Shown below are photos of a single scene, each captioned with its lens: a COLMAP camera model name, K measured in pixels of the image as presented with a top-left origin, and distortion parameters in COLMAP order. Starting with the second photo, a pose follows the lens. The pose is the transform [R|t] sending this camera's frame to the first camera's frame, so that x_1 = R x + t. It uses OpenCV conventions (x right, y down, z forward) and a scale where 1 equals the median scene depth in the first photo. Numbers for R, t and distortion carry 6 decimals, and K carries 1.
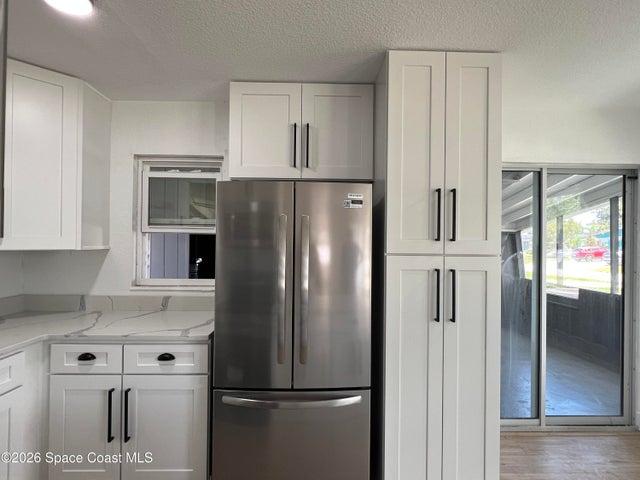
lens RADIAL K [[340.5, 0, 320.7], [0, 340.5, 240.6], [0, 0, 1]] dist [0.002462, -0.001027]
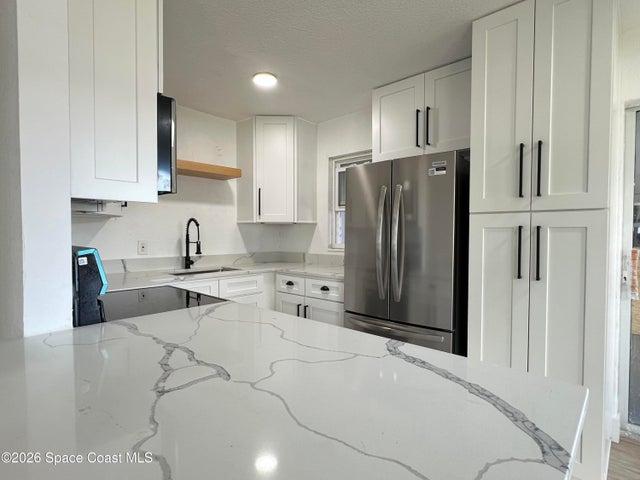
lens RADIAL K [[340.5, 0, 320.5], [0, 340.5, 241.2], [0, 0, 1]] dist [0.002462, -0.001027]
pose [[0.724507, 0.007384, -0.689228, 0.497801], [0.008713, 0.999765, 0.019869, 0.085660], [0.689212, -0.020401, 0.724272, -0.096082]]
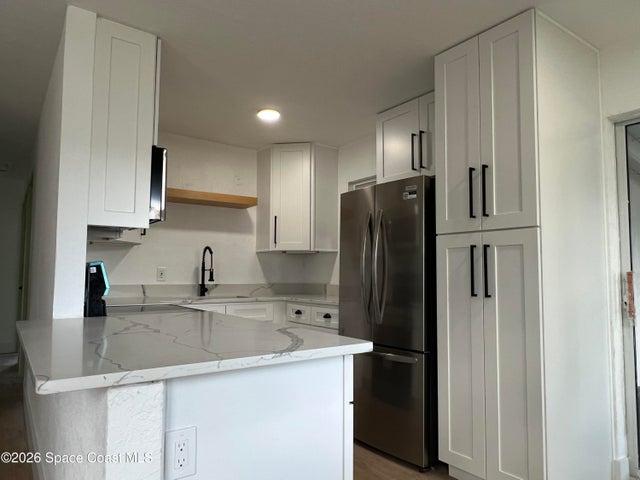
lens RADIAL K [[440.4, 0, 320.4], [0, 440.4, 243.0], [0, 0, 1]] dist [0.007390, -0.008454]
pose [[0.568428, -0.064694, -0.820185, 0.963570], [0.005474, 0.997179, -0.074861, 0.143668], [0.822715, 0.038064, 0.567179, -0.107266]]
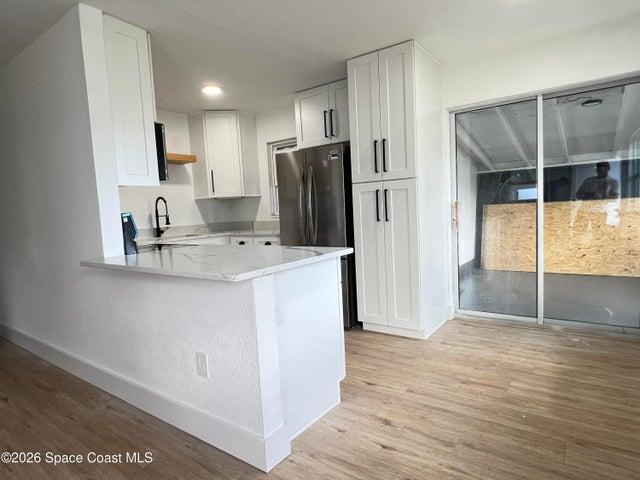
lens RADIAL K [[371.7, 0, 319.0], [0, 371.7, 239.6], [0, 0, 1]] dist [0.005880, 0.004827]
pose [[0.798196, -0.001808, -0.602396, 0.994362], [0.063813, 0.994623, 0.081571, 0.131760], [0.599009, -0.103550, 0.794019, -0.523181]]
